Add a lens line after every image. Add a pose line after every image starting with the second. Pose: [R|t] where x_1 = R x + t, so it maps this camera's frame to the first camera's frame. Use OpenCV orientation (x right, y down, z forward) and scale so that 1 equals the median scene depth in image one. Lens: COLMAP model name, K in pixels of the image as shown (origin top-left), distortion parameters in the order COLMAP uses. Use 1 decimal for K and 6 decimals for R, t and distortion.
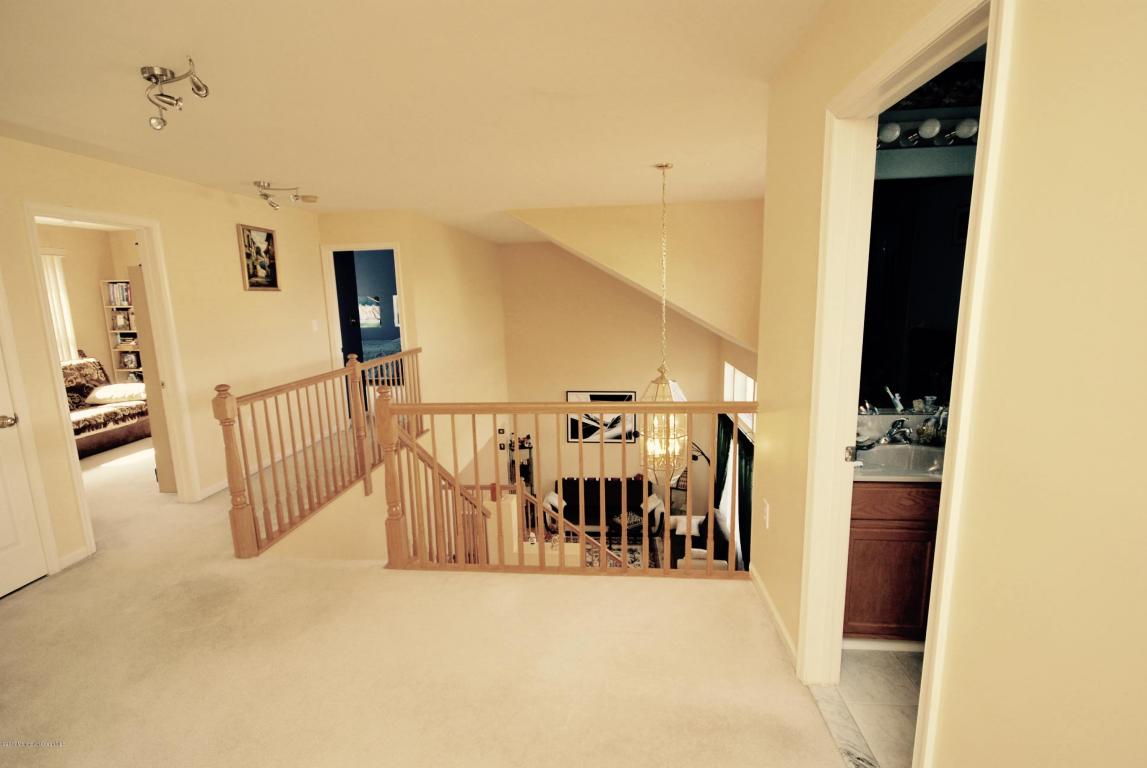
lens RADIAL K [[524.8, 0, 573.5], [0, 524.8, 377.1], [0, 0, 1]] dist [-0.003615, -0.000453]
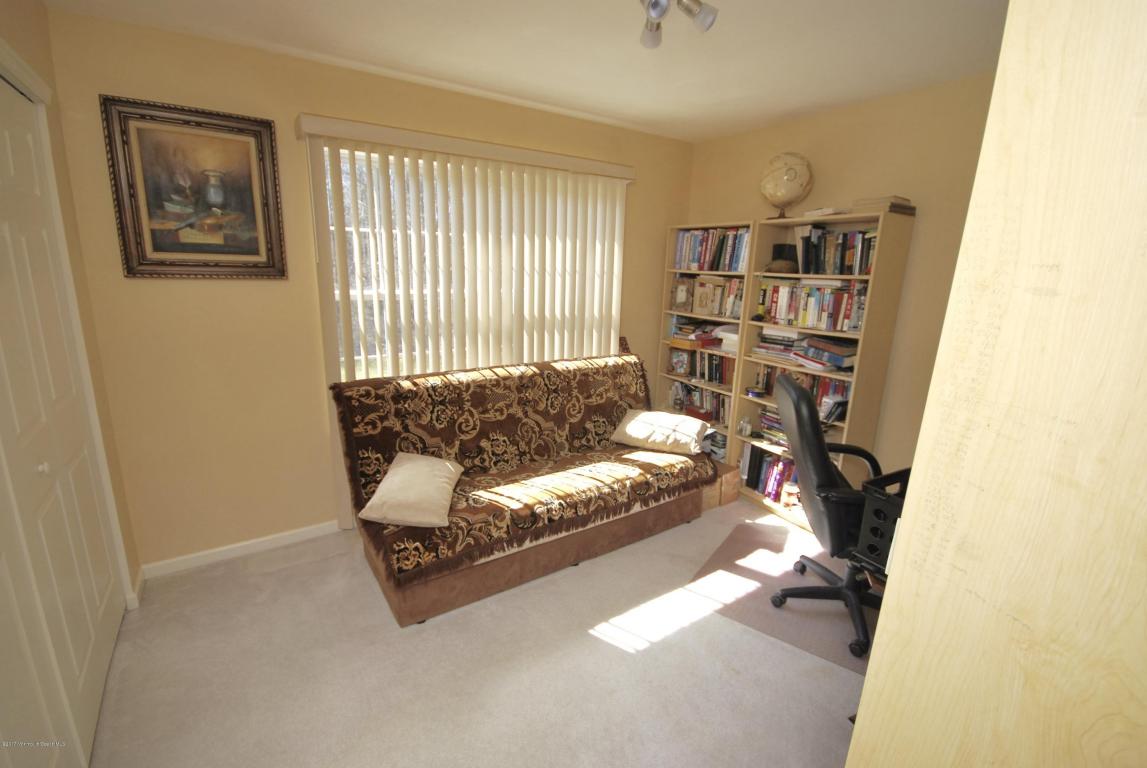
lens RADIAL K [[512.9, 0, 573.9], [0, 512.9, 382.4], [0, 0, 1]] dist [-0.016033, -0.000793]
pose [[0.641892, 0.212215, -0.736844, -0.539507], [-0.172635, 0.976265, 0.130781, -0.071778], [0.747109, 0.043257, 0.663292, 0.574475]]
